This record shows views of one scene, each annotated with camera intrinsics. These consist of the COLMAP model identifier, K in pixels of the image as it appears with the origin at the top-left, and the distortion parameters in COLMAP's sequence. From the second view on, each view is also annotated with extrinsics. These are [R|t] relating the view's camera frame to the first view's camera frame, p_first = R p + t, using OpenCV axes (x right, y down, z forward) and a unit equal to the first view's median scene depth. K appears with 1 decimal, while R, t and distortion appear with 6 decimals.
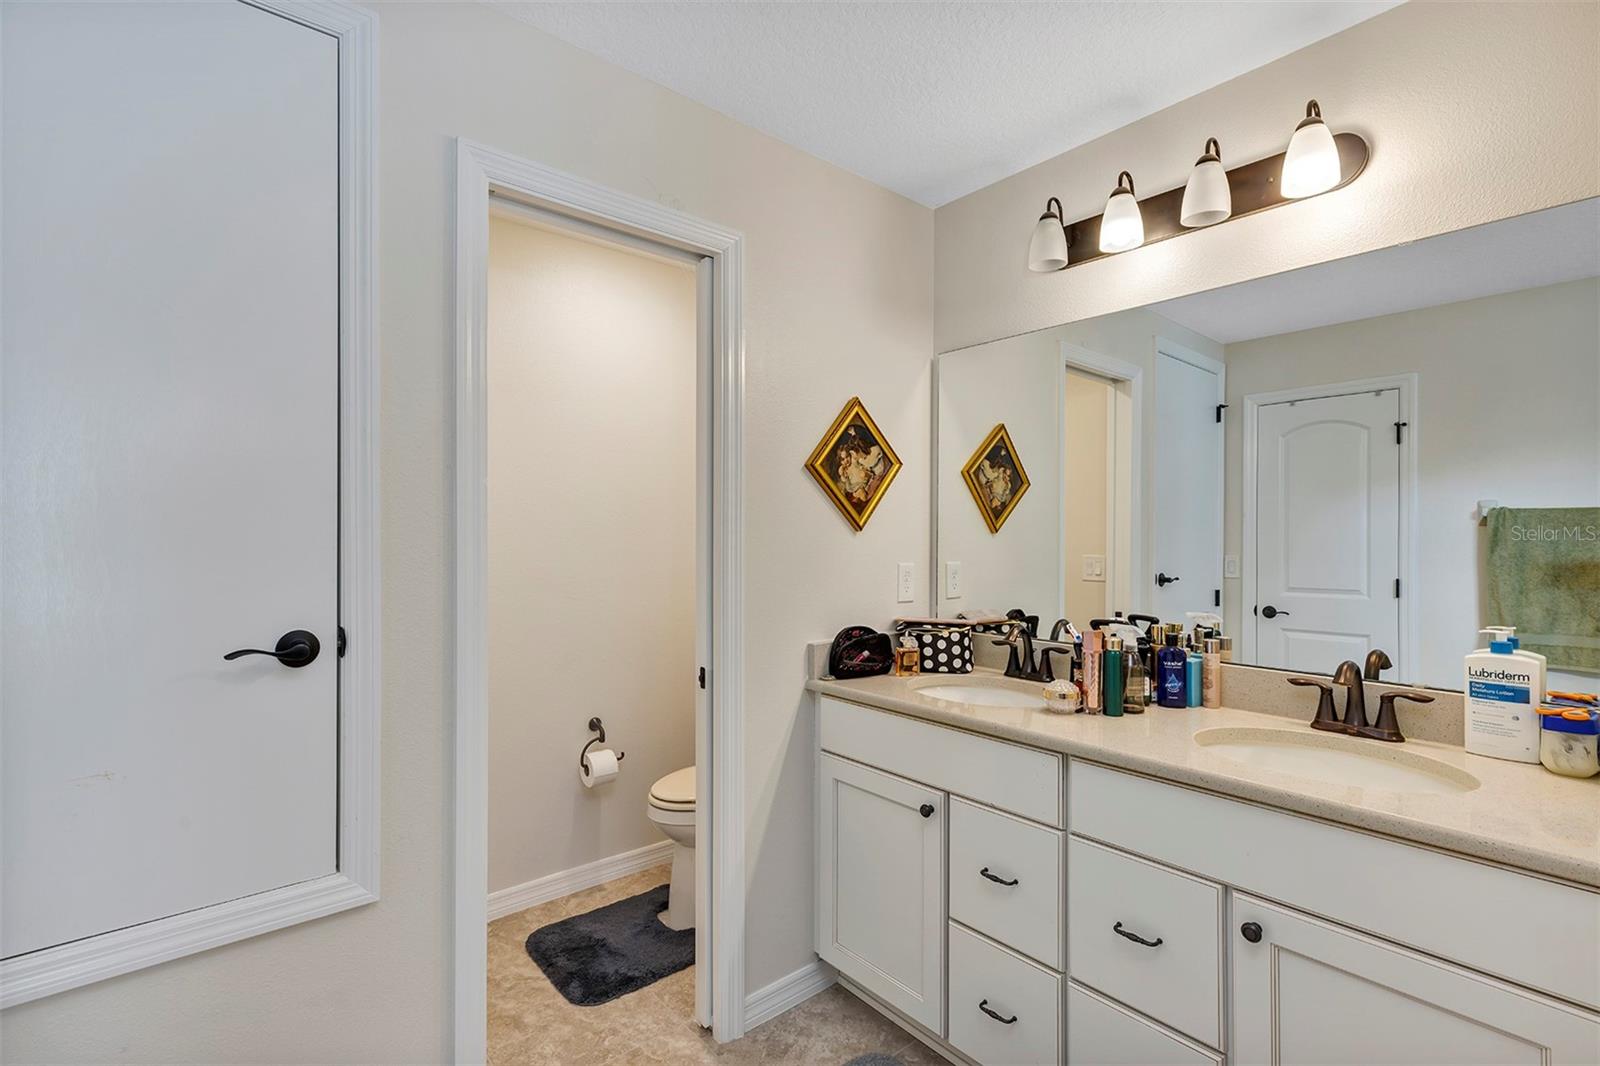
lens RADIAL K [[727.0, 0, 793.3], [0, 727.0, 533.9], [0, 0, 1]] dist [0.005121, 0.000183]
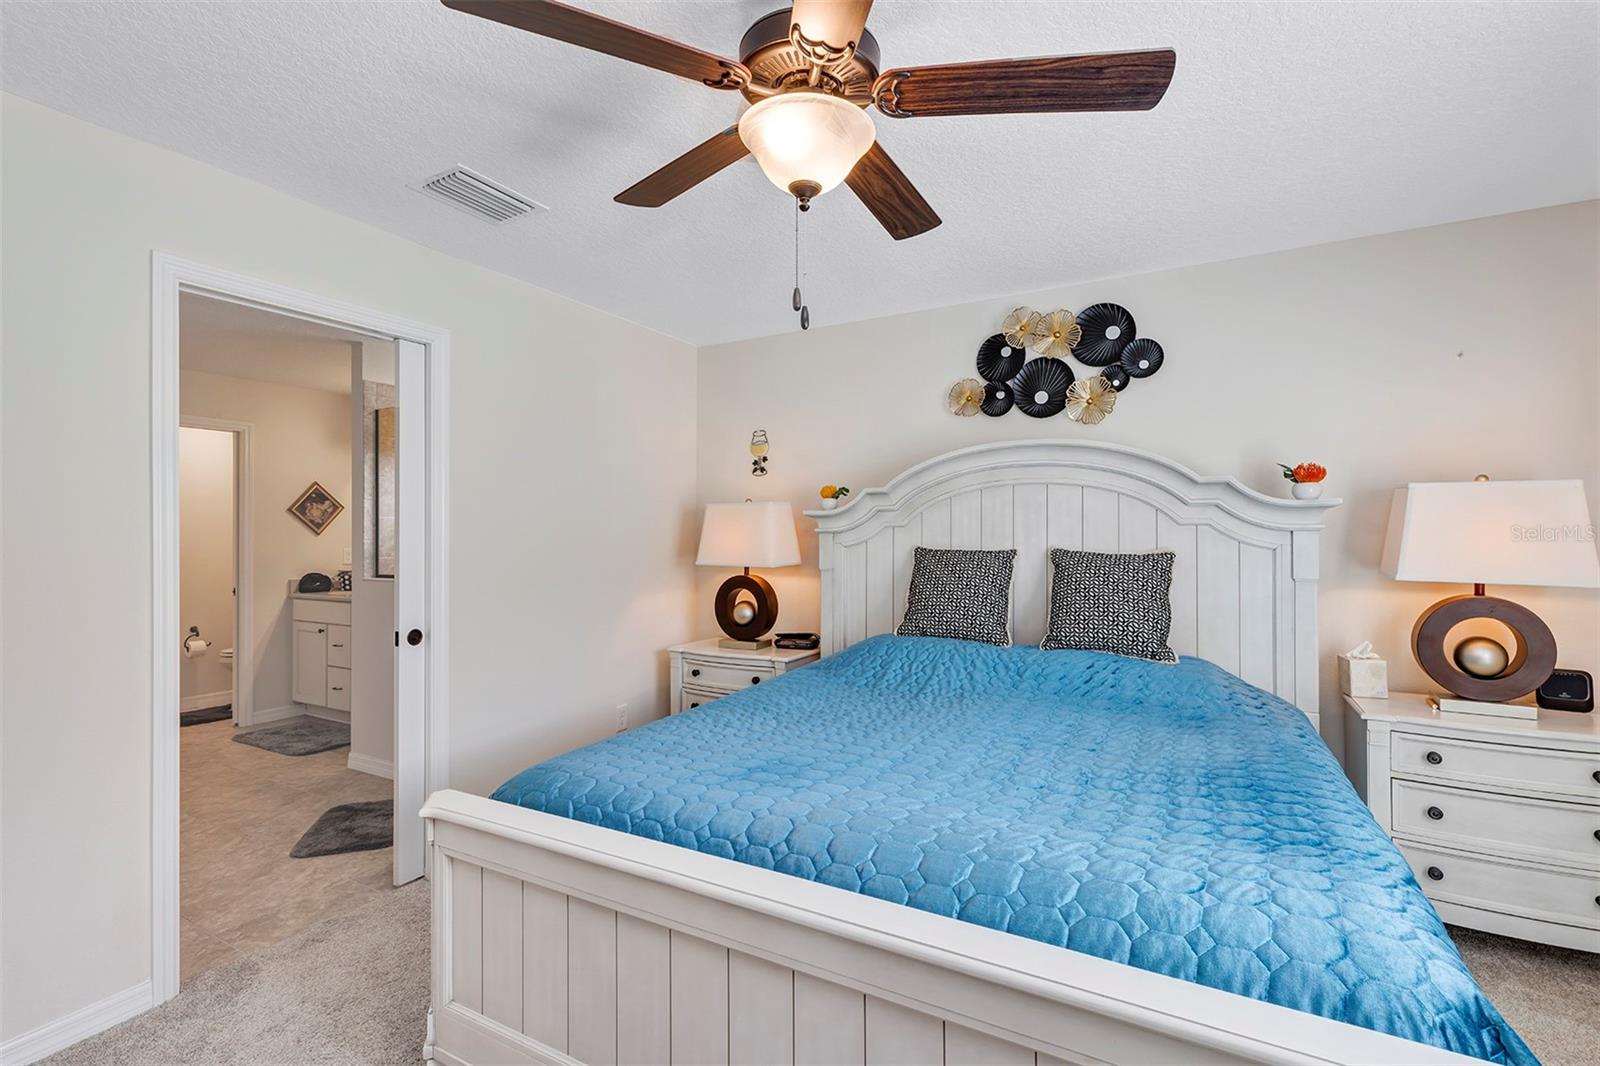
lens RADIAL K [[727.0, 0, 791.1], [0, 727.0, 532.8], [0, 0, 1]] dist [0.005121, 0.000183]
pose [[0.936581, -0.004540, 0.350421, 0.746943], [0.004479, 0.999989, 0.000983, -0.007609], [-0.350421, 0.000649, 0.936592, -1.936380]]
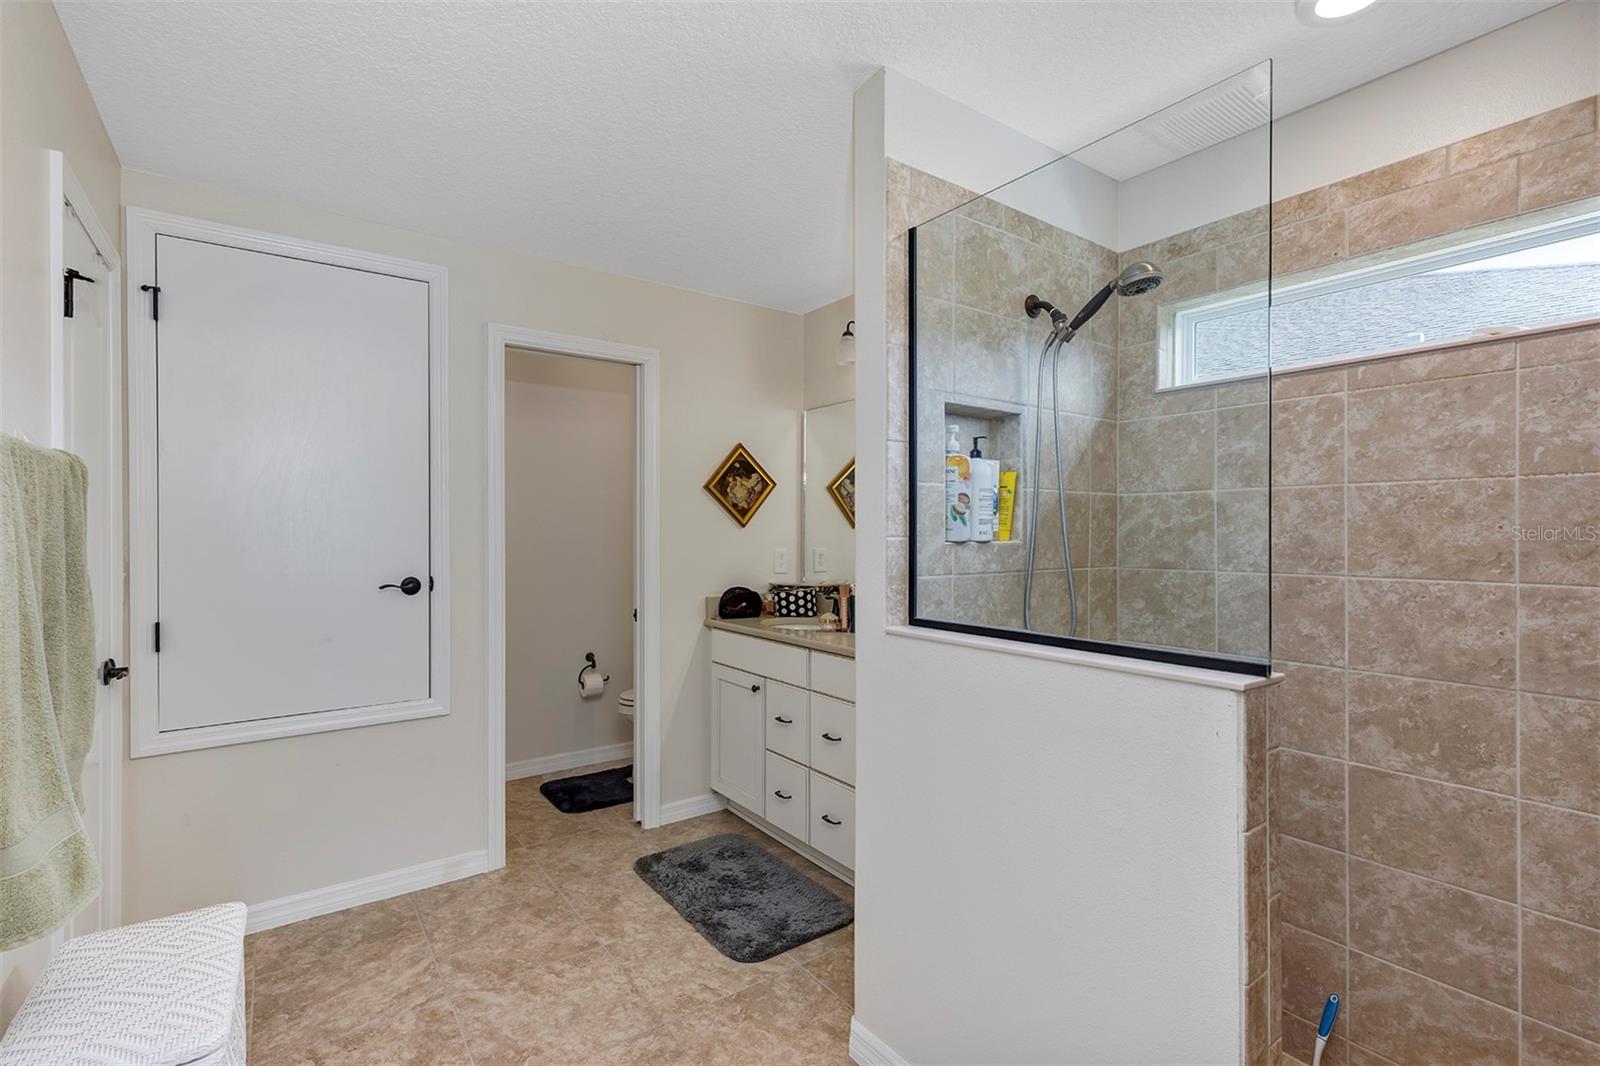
lens RADIAL K [[727.0, 0, 805.7], [0, 727.0, 533.4], [0, 0, 1]] dist [0.005121, 0.000183]
pose [[0.998111, -0.002033, -0.061397, 0.330862], [0.002395, 0.999980, 0.005824, 0.000006], [0.061384, -0.005960, 0.998096, -0.581337]]
